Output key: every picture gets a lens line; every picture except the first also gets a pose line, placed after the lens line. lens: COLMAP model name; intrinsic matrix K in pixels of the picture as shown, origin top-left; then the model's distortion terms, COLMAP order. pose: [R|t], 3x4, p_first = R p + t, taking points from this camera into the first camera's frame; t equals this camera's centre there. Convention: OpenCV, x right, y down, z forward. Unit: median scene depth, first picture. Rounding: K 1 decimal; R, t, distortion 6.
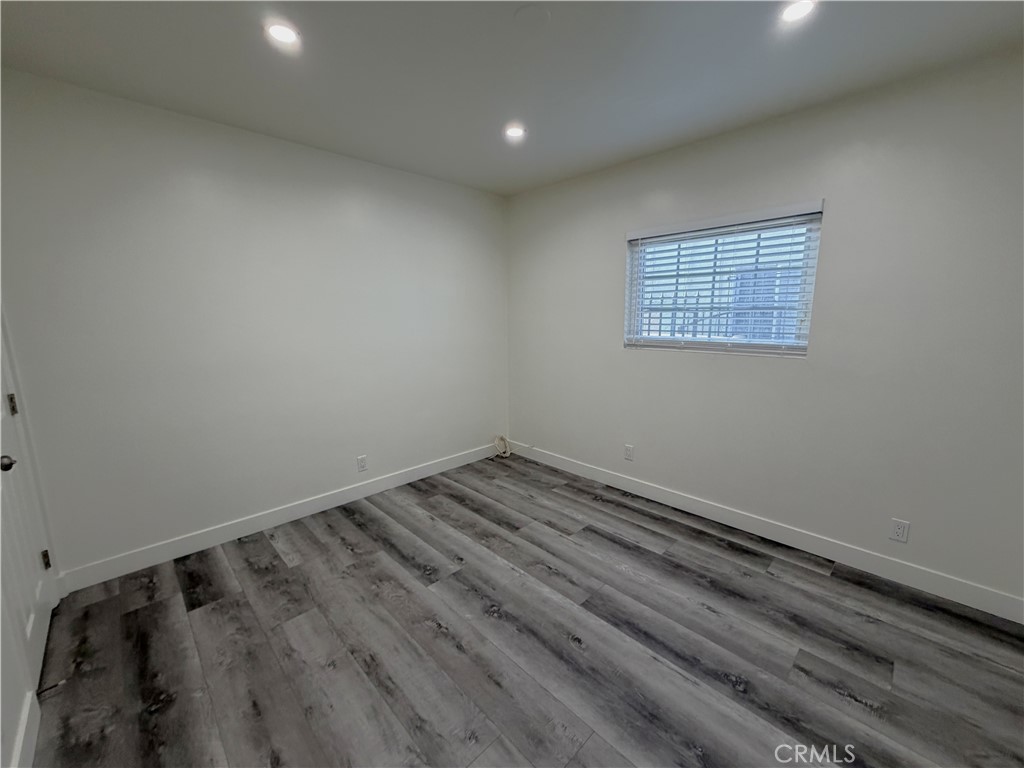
lens RADIAL K [[408.1, 0, 511.6], [0, 408.1, 385.3], [0, 0, 1]] dist [0.000887, -0.000238]
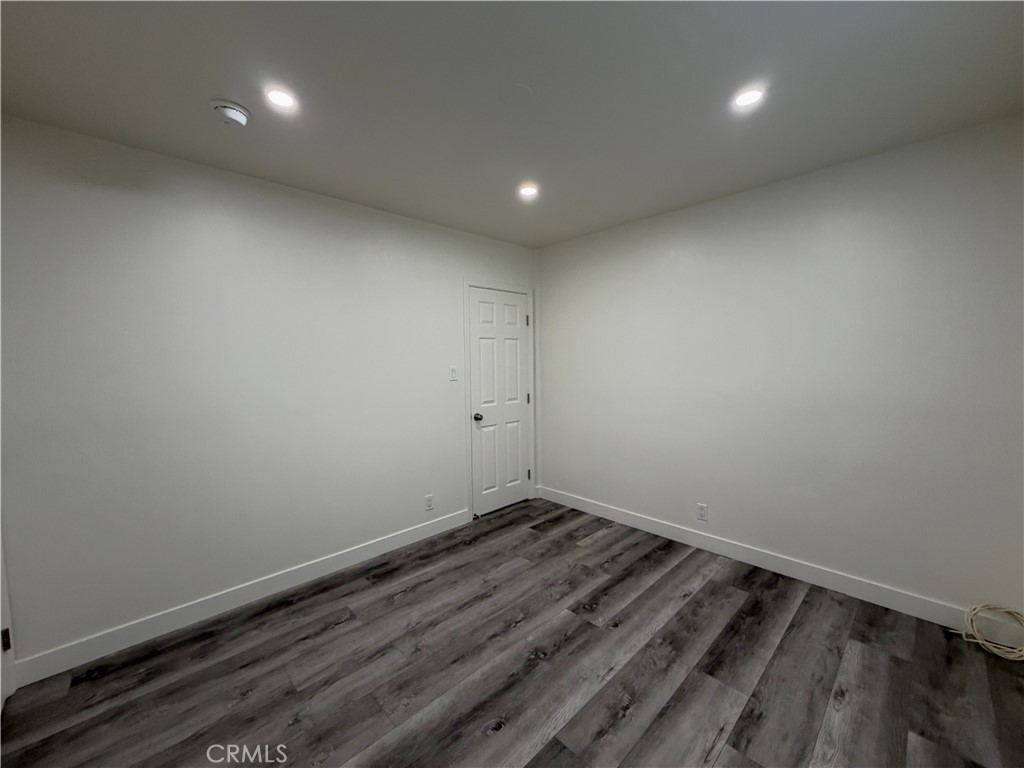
lens RADIAL K [[404.2, 0, 530.9], [0, 404.2, 385.7], [0, 0, 1]] dist [0.001867, 0.000273]
pose [[0.021092, 0.072987, -0.997110, 0.768471], [-0.156691, 0.985248, 0.068805, -0.148648], [0.987422, 0.154787, 0.032218, 0.711071]]
